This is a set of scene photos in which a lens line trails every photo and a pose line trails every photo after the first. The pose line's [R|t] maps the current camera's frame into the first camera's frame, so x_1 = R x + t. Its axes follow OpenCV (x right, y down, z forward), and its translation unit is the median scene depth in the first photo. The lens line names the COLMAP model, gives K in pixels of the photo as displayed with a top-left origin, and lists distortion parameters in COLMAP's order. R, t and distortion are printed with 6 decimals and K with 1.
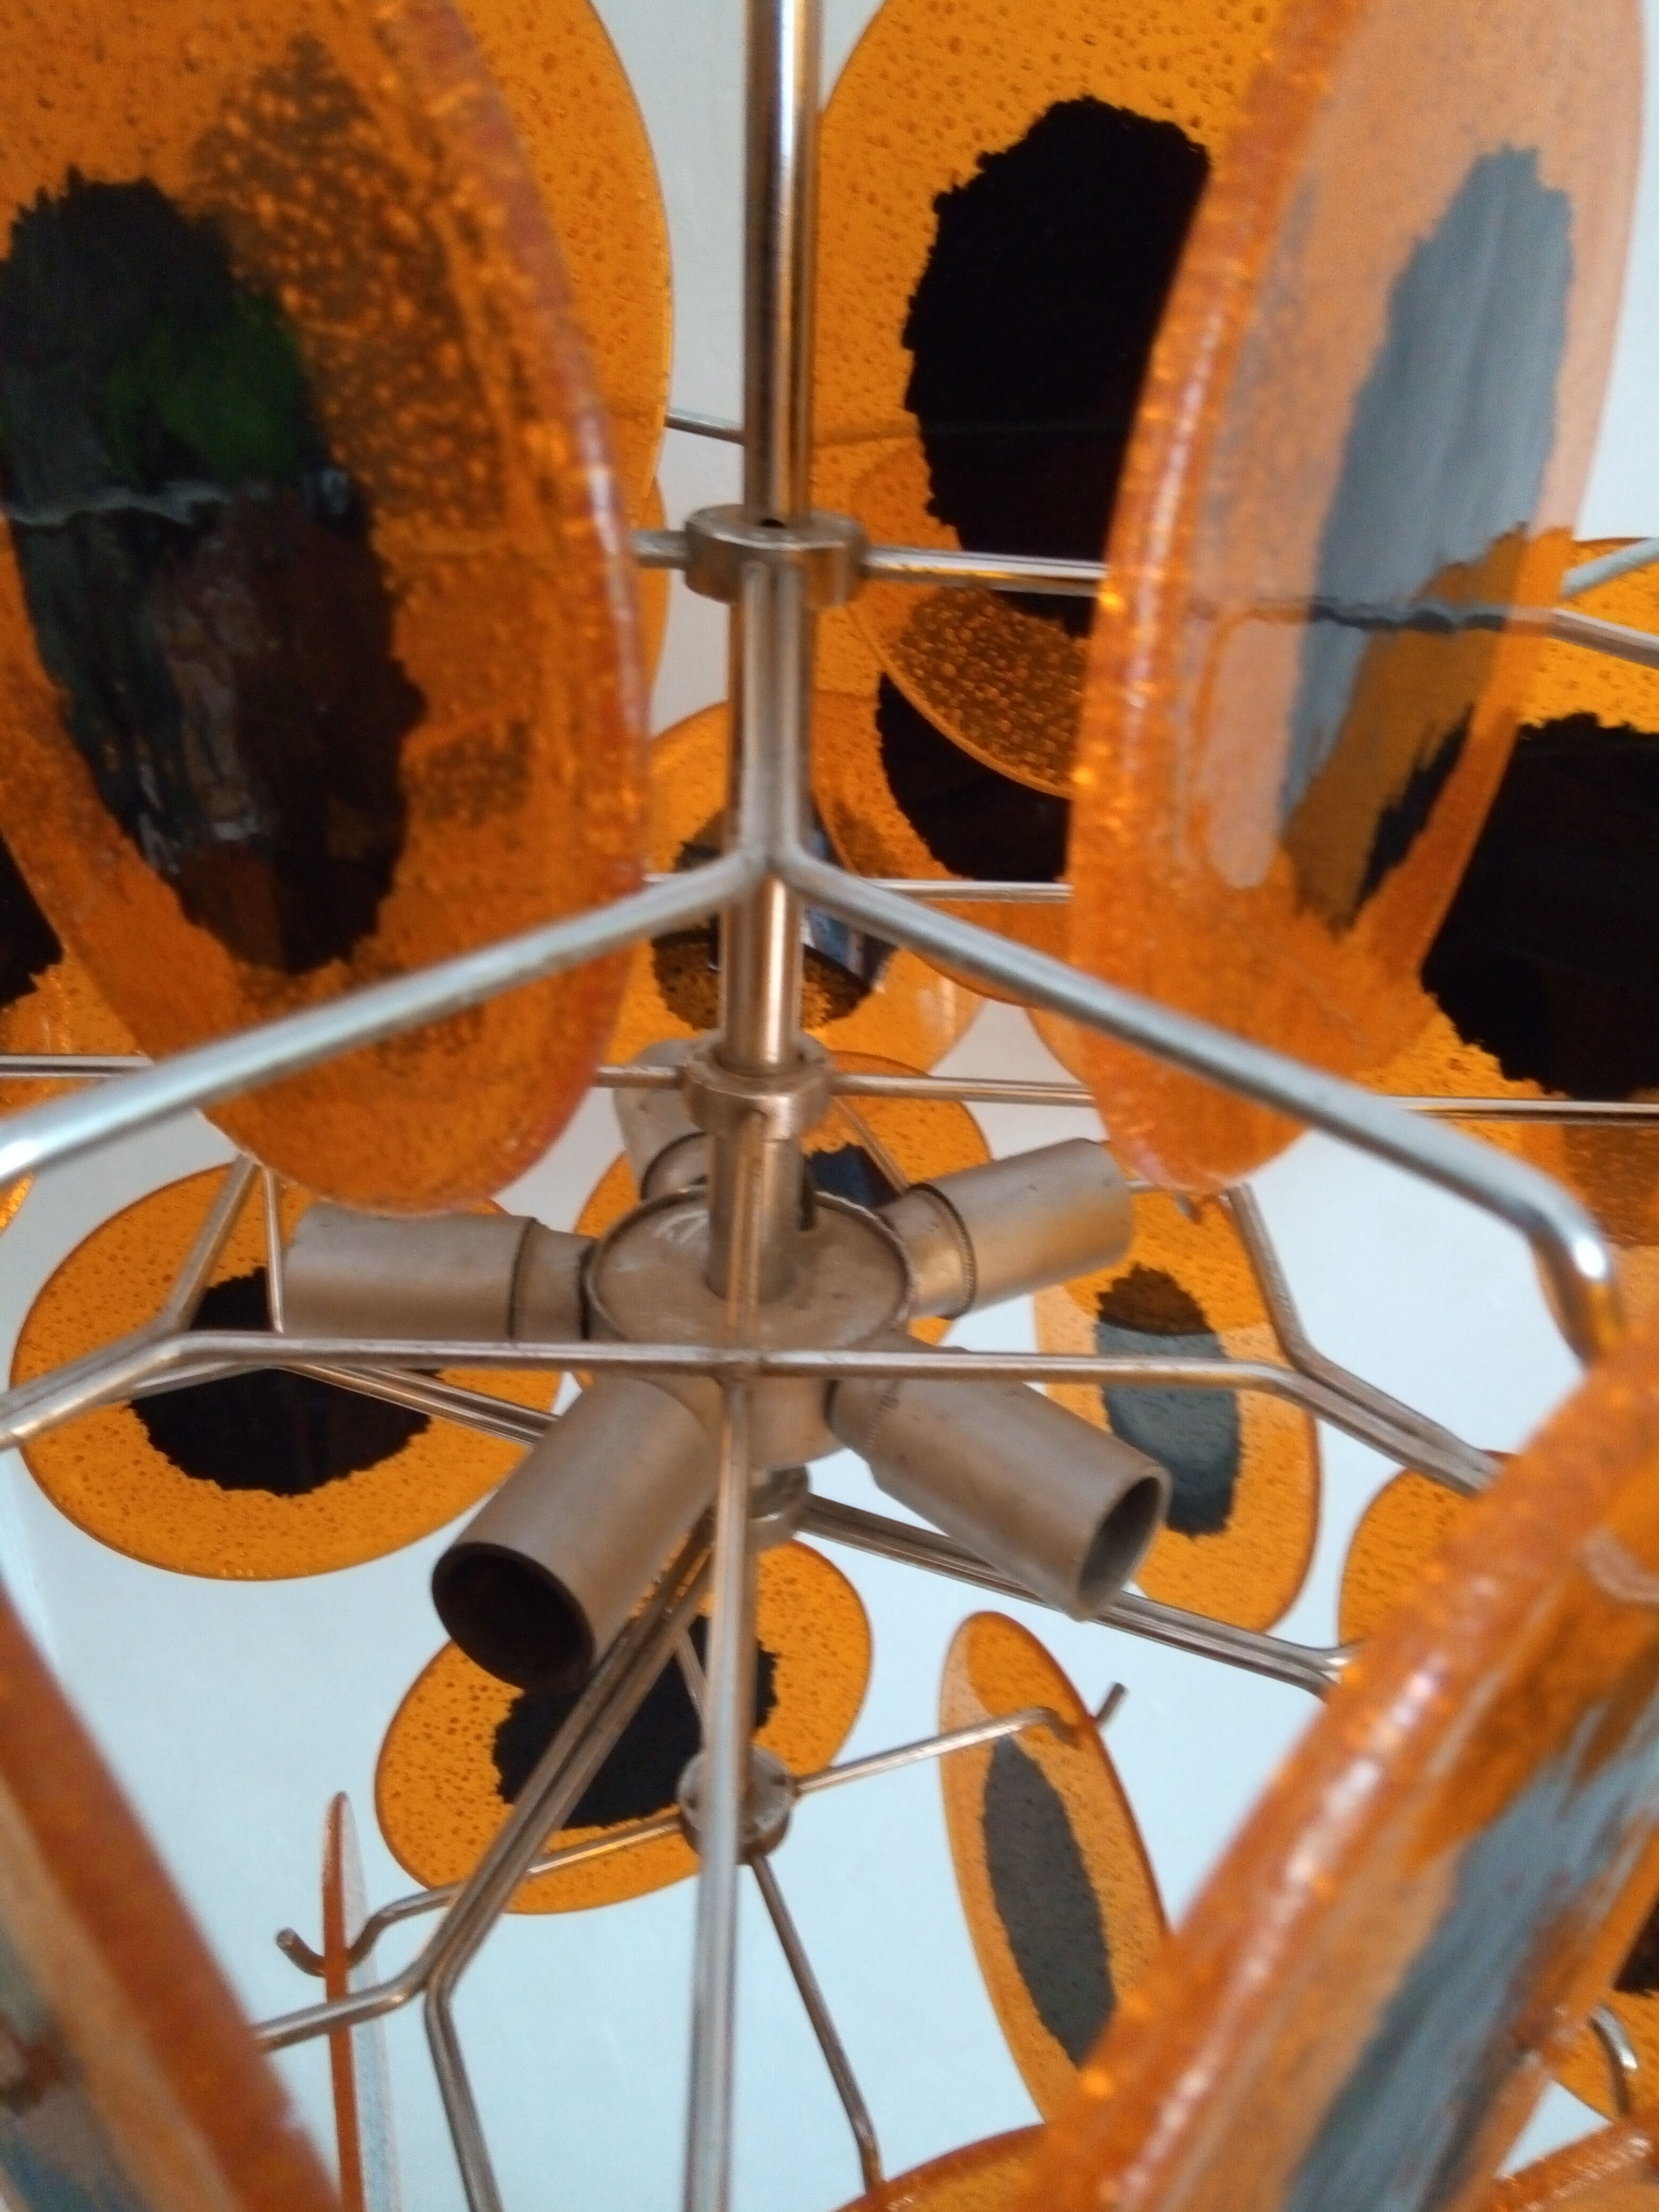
lens RADIAL K [[1727.4, 0, 830.6], [0, 1727.4, 1093.4], [0, 0, 1]] dist [0.039963, -0.047862]
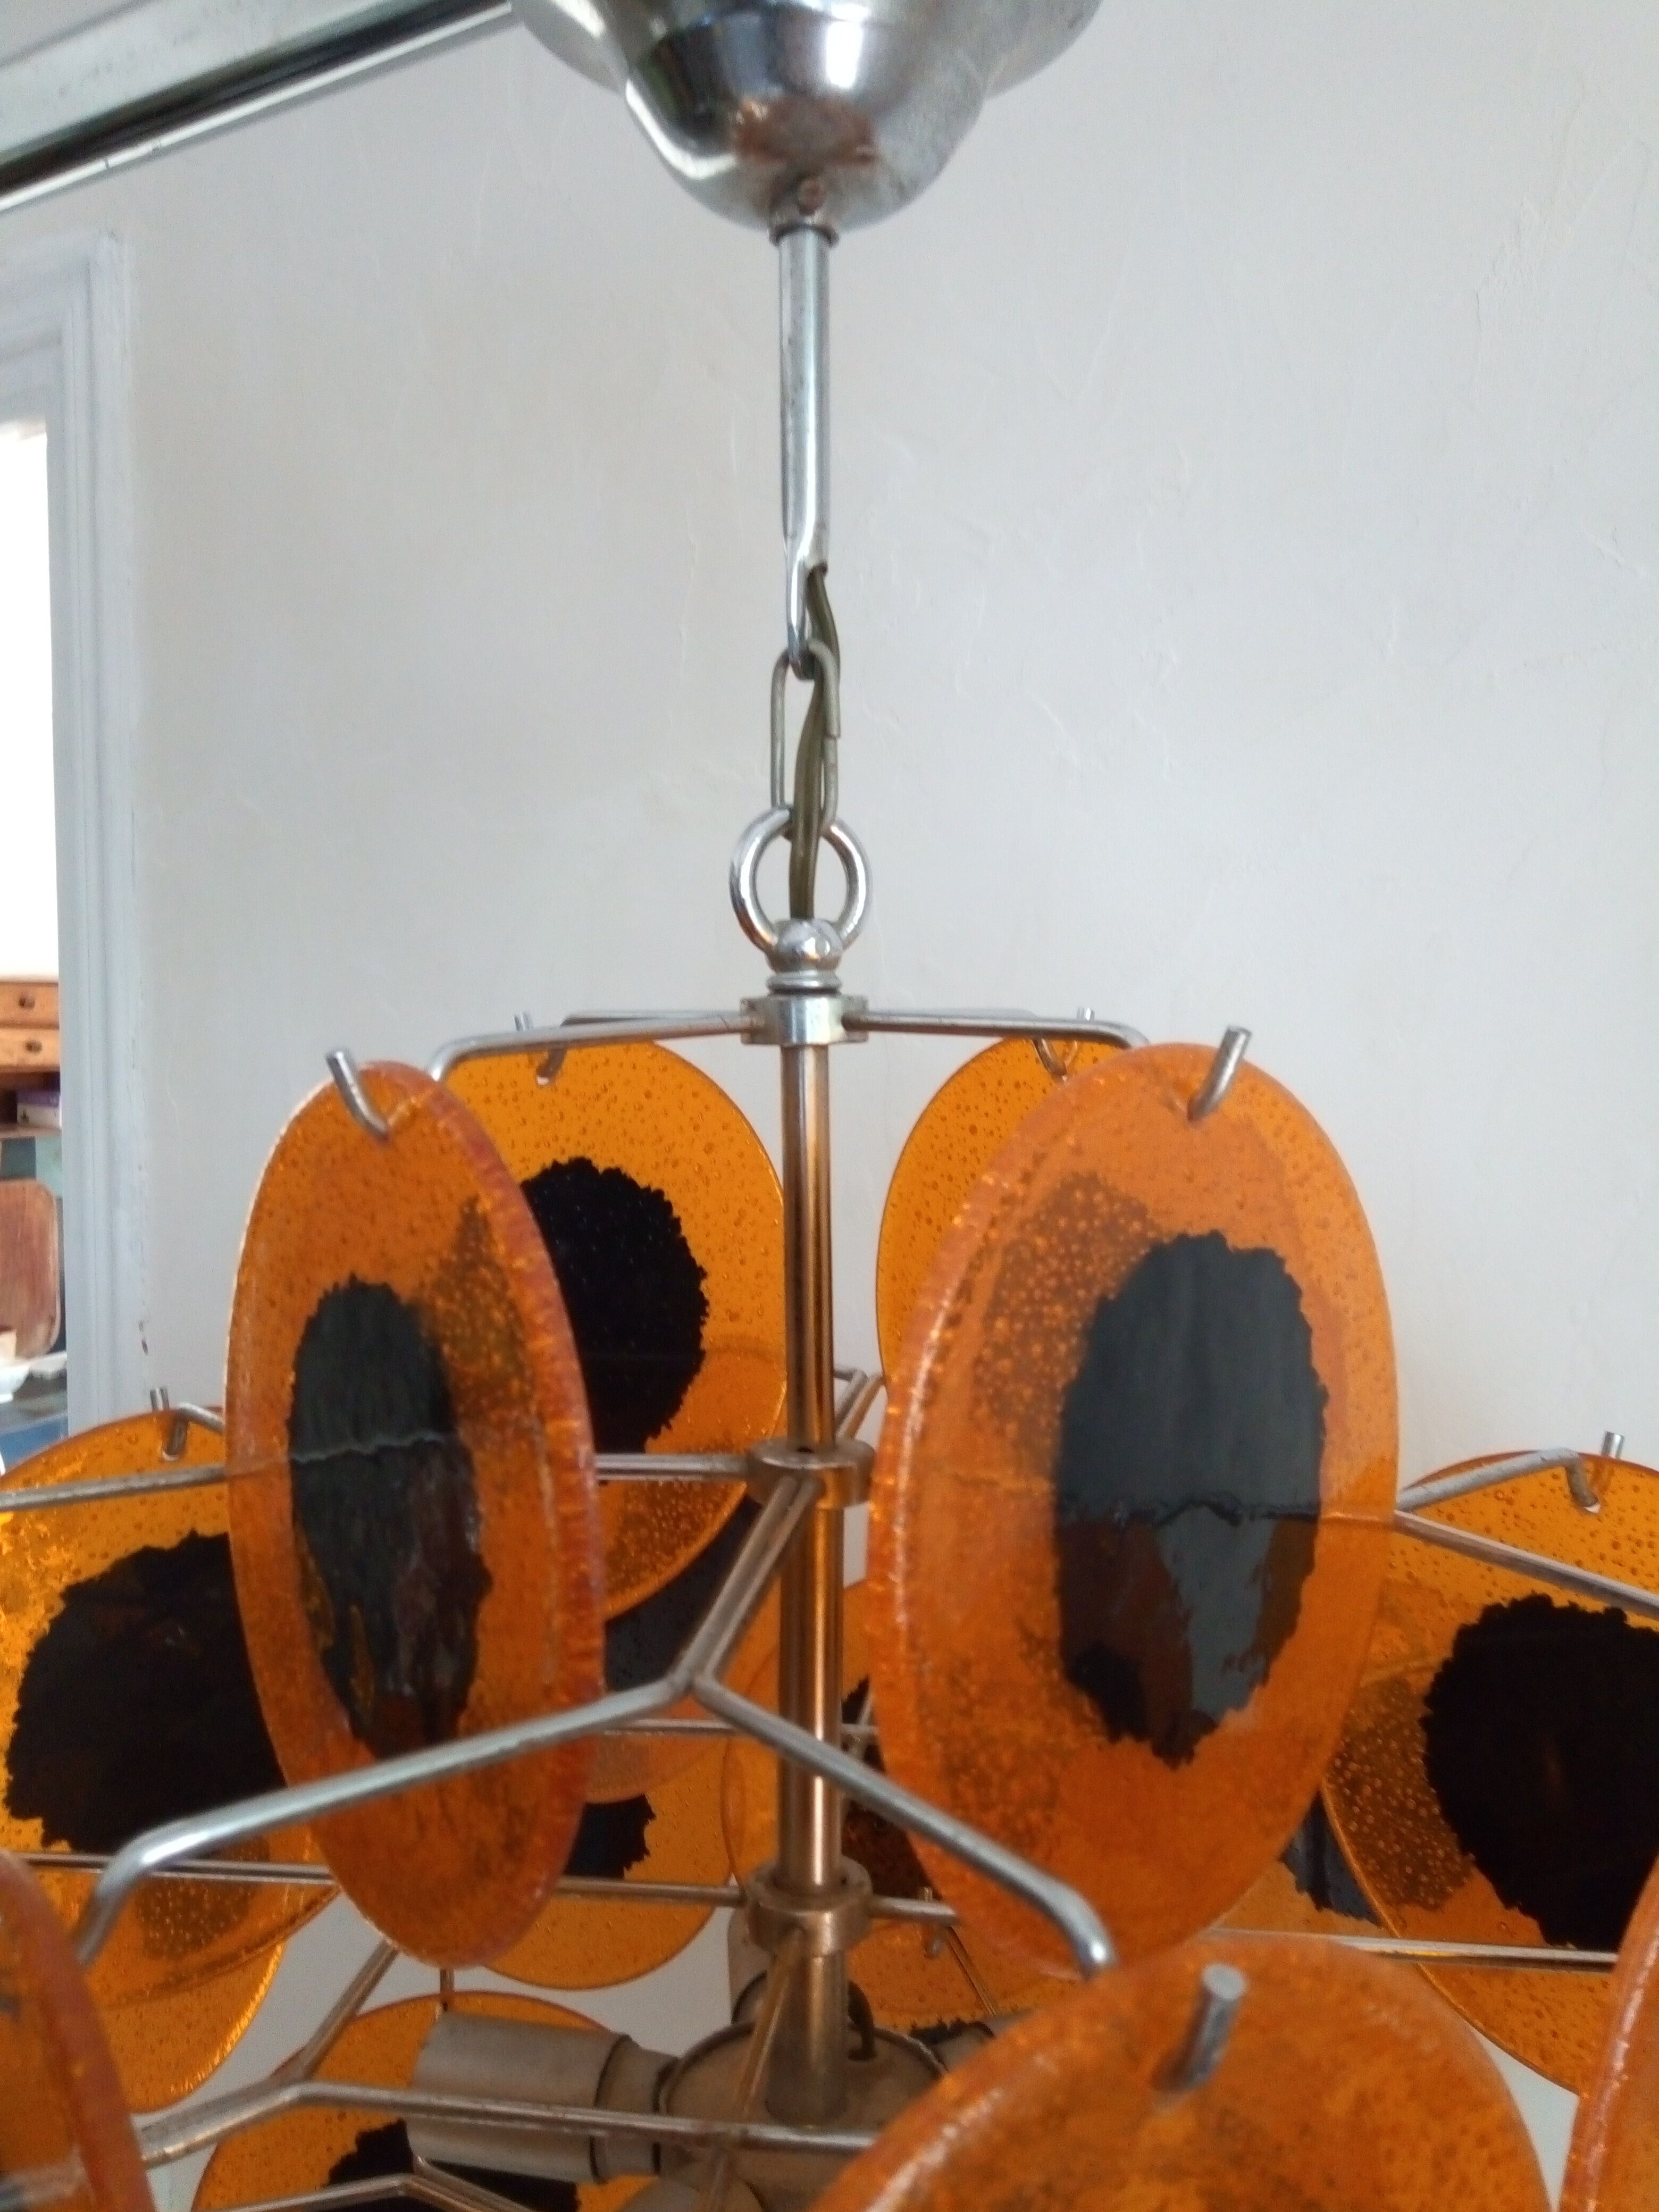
lens RADIAL K [[1727.4, 0, 830.6], [0, 1727.4, 1093.4], [0, 0, 1]] dist [0.039963, -0.047862]
pose [[0.985172, -0.045770, -0.165353, 0.201220], [-0.038463, 0.880314, -0.472830, 0.069165], [0.167204, 0.472179, 0.865500, -0.308924]]
